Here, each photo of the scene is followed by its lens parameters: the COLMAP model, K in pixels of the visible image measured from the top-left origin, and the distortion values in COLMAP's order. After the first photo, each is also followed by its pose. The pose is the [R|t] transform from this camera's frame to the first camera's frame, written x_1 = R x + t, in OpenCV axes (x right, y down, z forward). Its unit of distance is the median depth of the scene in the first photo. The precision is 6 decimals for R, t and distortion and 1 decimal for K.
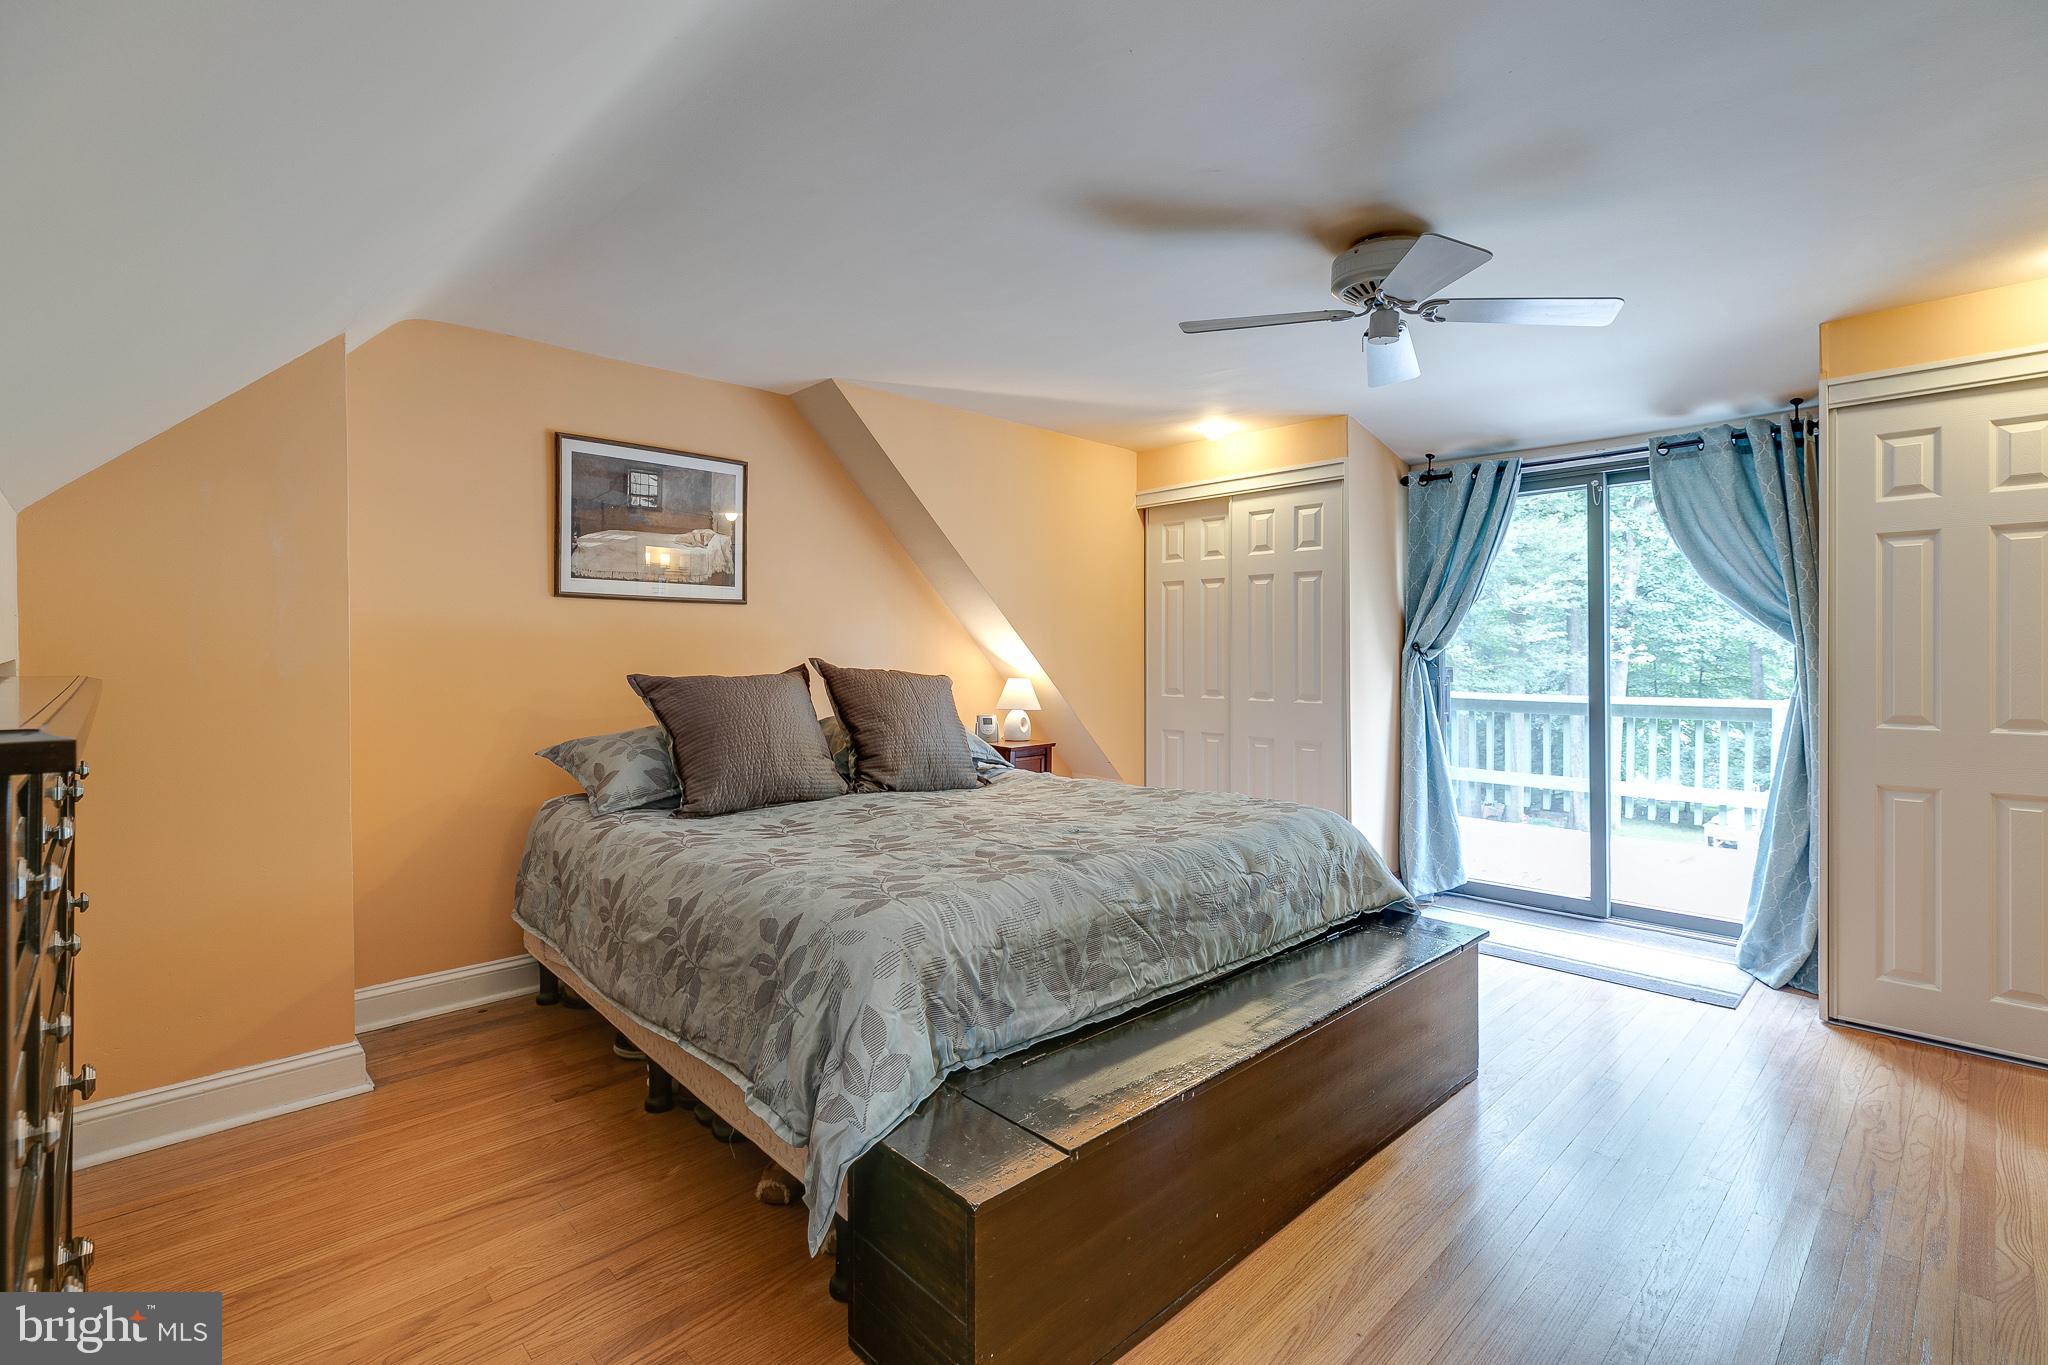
lens RADIAL K [[930.4, 0, 1016.2], [0, 930.4, 647.6], [0, 0, 1]] dist [0.002887, 0.002109]
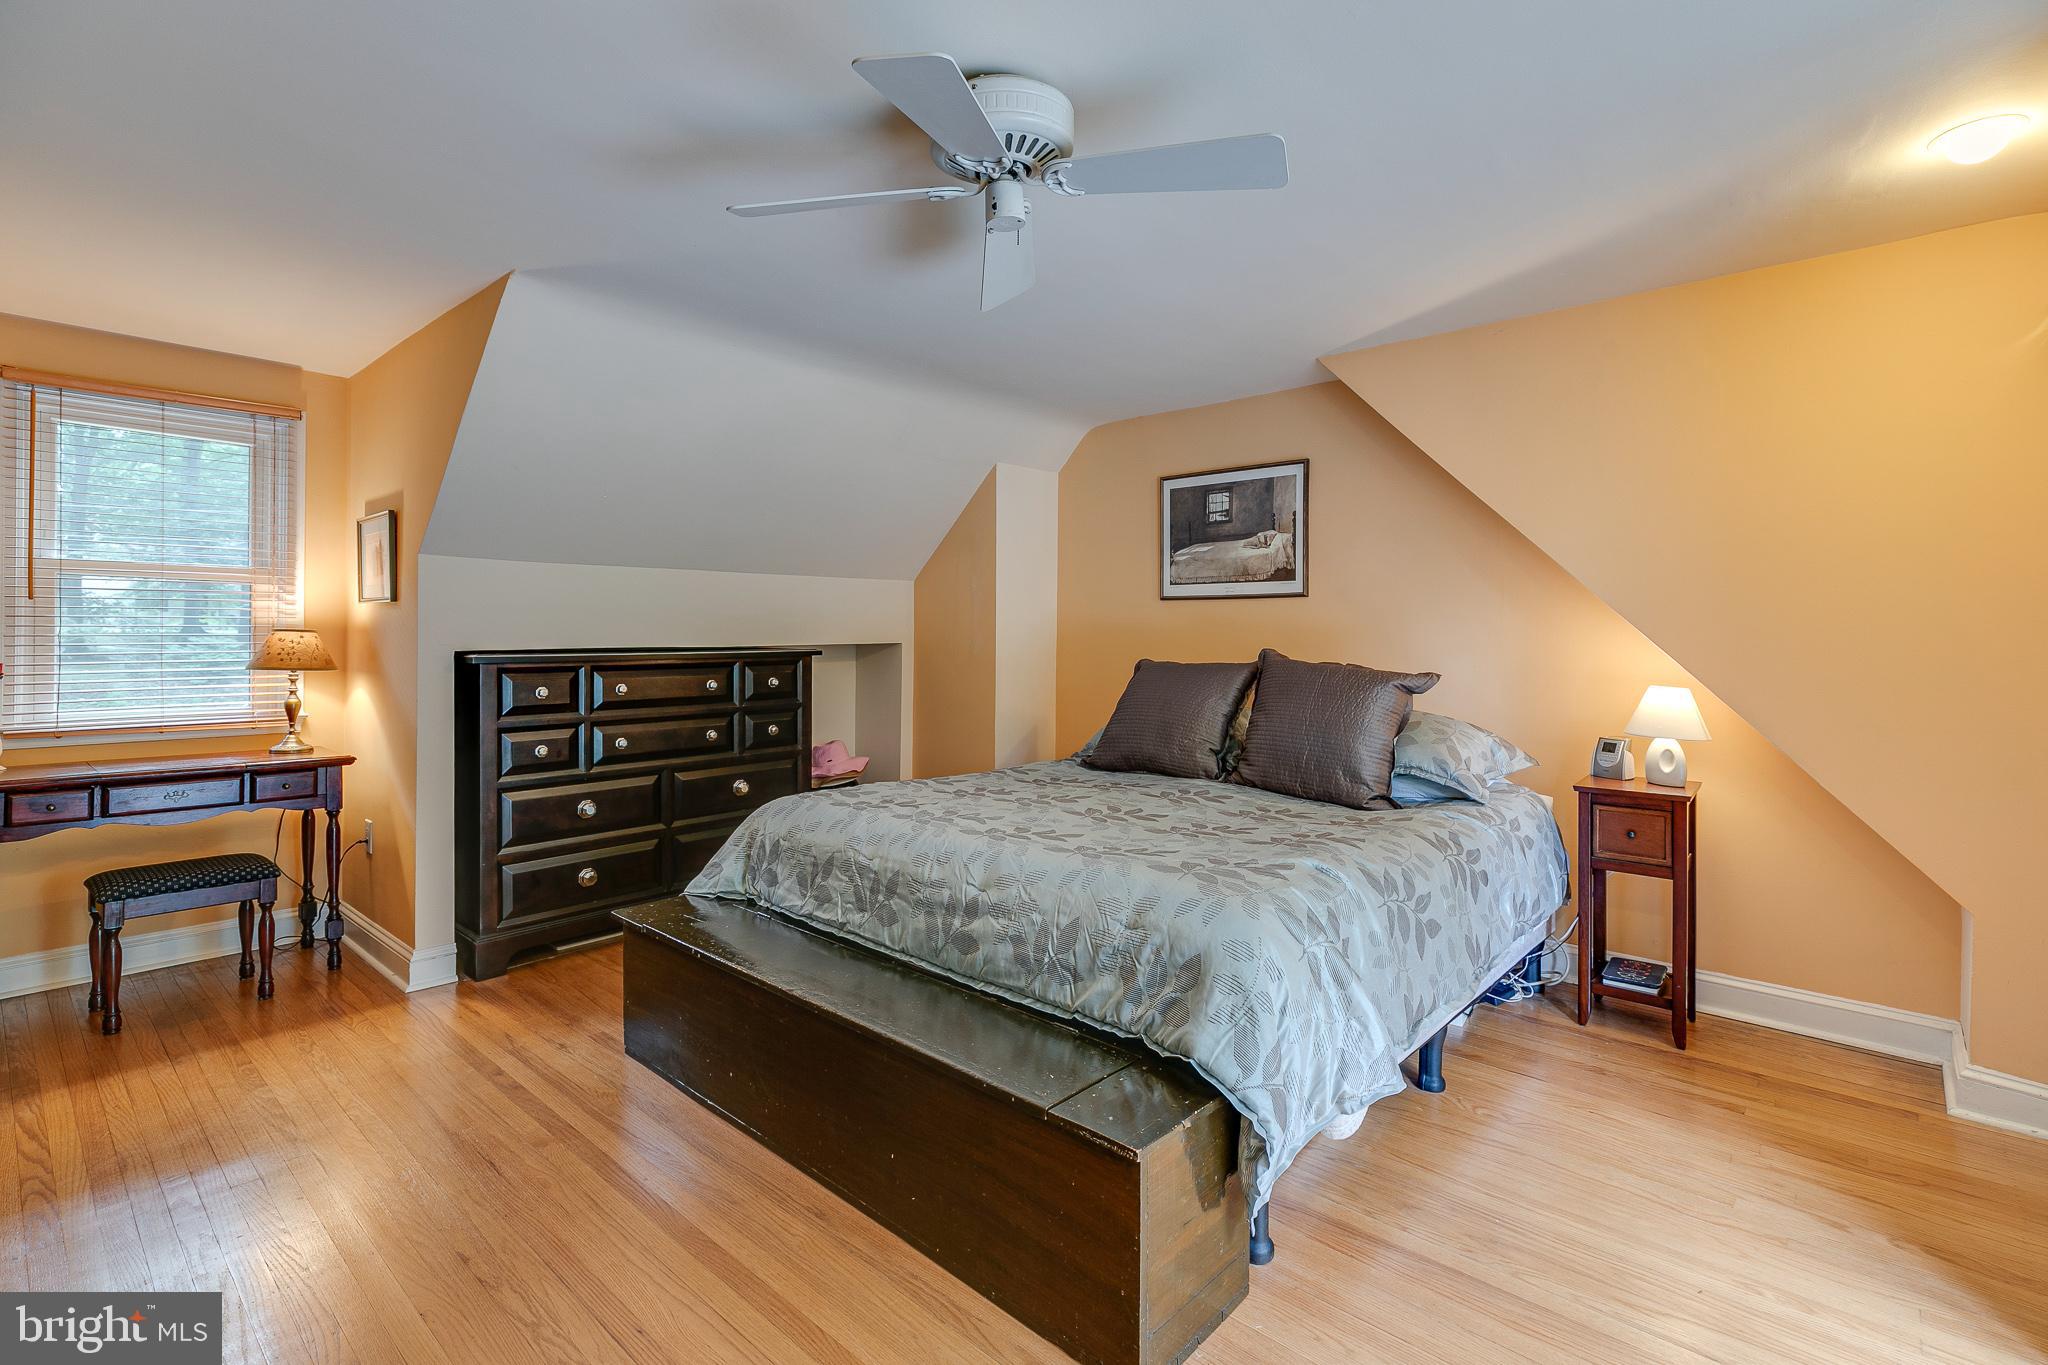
lens RADIAL K [[930.4, 0, 1024.9], [0, 930.4, 634.6], [0, 0, 1]] dist [0.002887, 0.002109]
pose [[0.081960, -0.000112, -0.996636, 0.808675], [0.000038, 1.000000, -0.000110, -0.004366], [0.996636, -0.000029, 0.081960, 0.677277]]
